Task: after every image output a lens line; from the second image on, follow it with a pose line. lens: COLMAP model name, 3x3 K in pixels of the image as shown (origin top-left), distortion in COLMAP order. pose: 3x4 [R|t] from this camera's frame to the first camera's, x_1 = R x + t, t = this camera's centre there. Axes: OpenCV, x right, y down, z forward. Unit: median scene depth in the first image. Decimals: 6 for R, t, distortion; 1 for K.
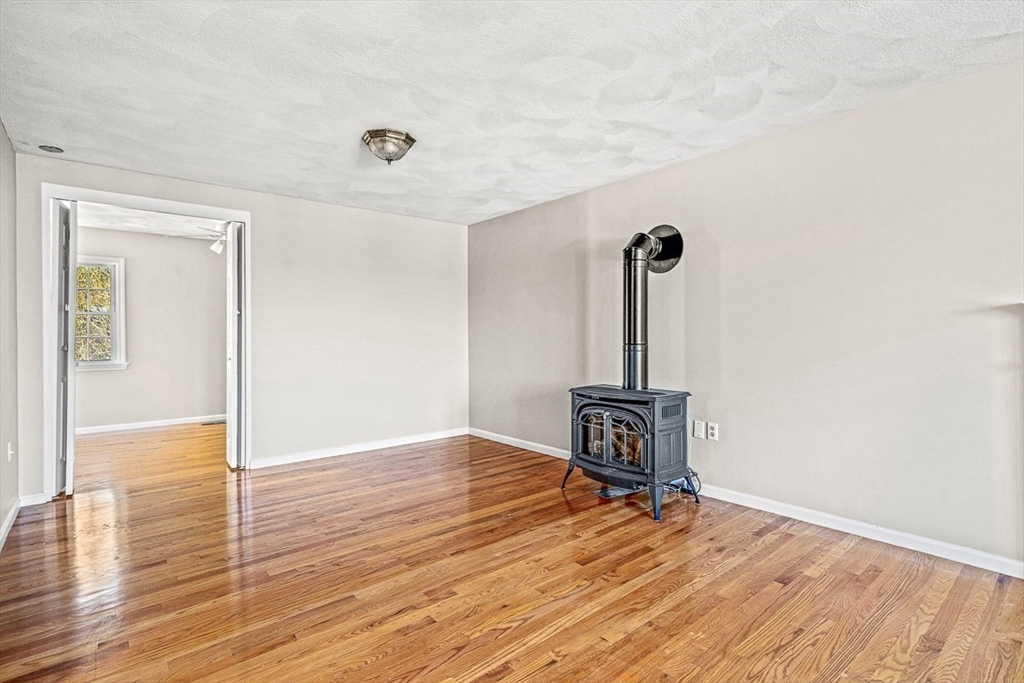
lens RADIAL K [[491.2, 0, 511.8], [0, 491.2, 337.3], [0, 0, 1]] dist [0.000206, 0.000036]
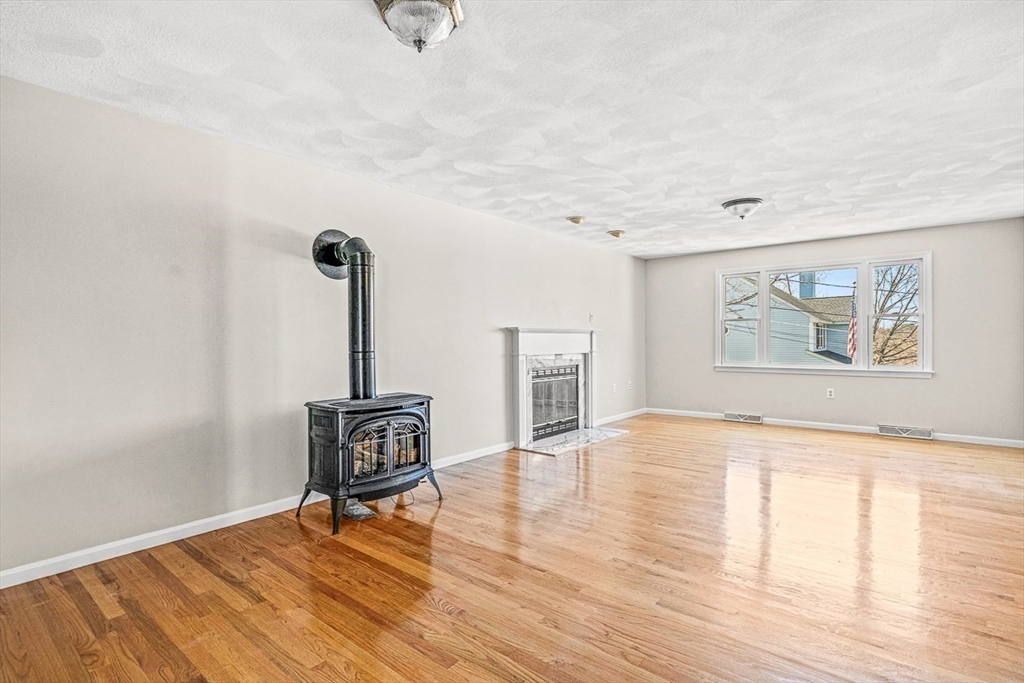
lens RADIAL K [[482.8, 0, 504.7], [0, 482.8, 345.5], [0, 0, 1]] dist [-0.003910, 0.000145]
pose [[-0.160375, -0.001193, 0.987055, -0.730855], [0.016269, 0.999860, 0.003852, 0.001534], [-0.986922, 0.016676, -0.160334, 0.864544]]
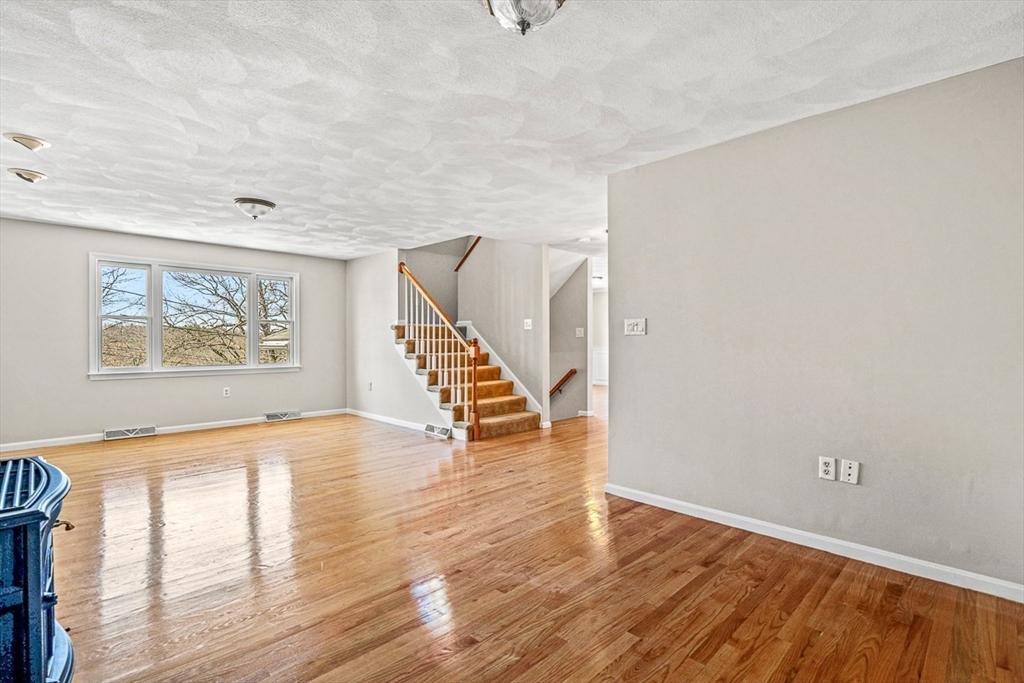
lens RADIAL K [[504.6, 0, 492.4], [0, 504.6, 341.5], [0, 0, 1]] dist [0.000893, 0.000204]
pose [[-0.998169, 0.006537, -0.060140, -0.135136], [0.005971, 0.999936, 0.009580, -0.004596], [0.060199, 0.009204, -0.998144, 1.383747]]
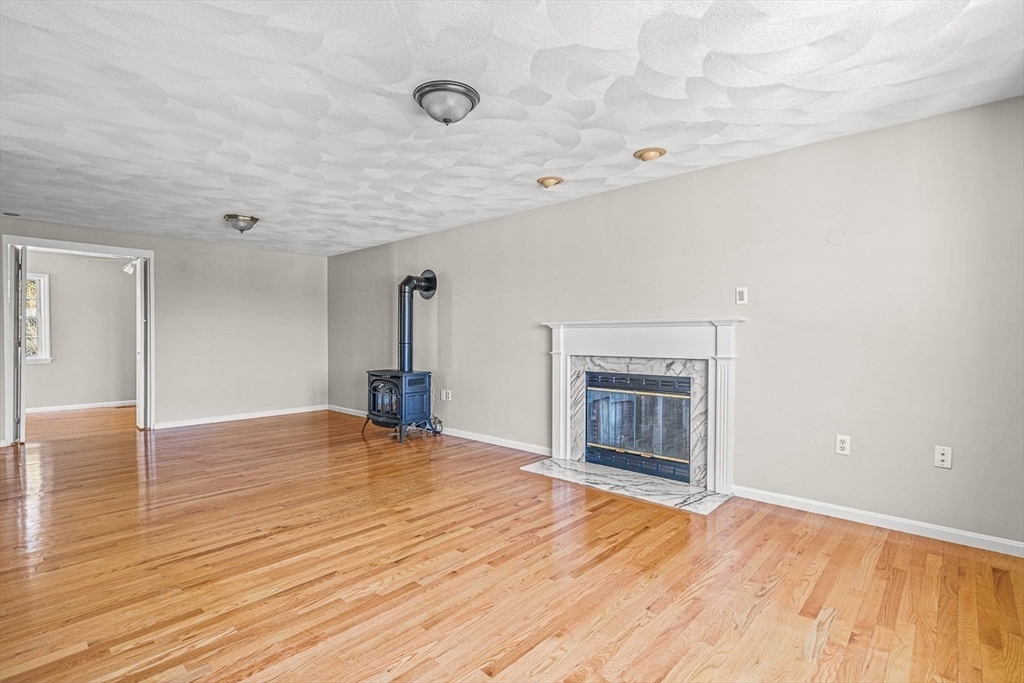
lens RADIAL K [[482.8, 0, 504.7], [0, 482.8, 345.5], [0, 0, 1]] dist [-0.003910, 0.000145]
pose [[0.992705, 0.003557, 0.120514, 0.383538], [-0.005009, 0.999918, 0.011750, 0.000510], [-0.120462, -0.012268, 0.992642, -0.634044]]
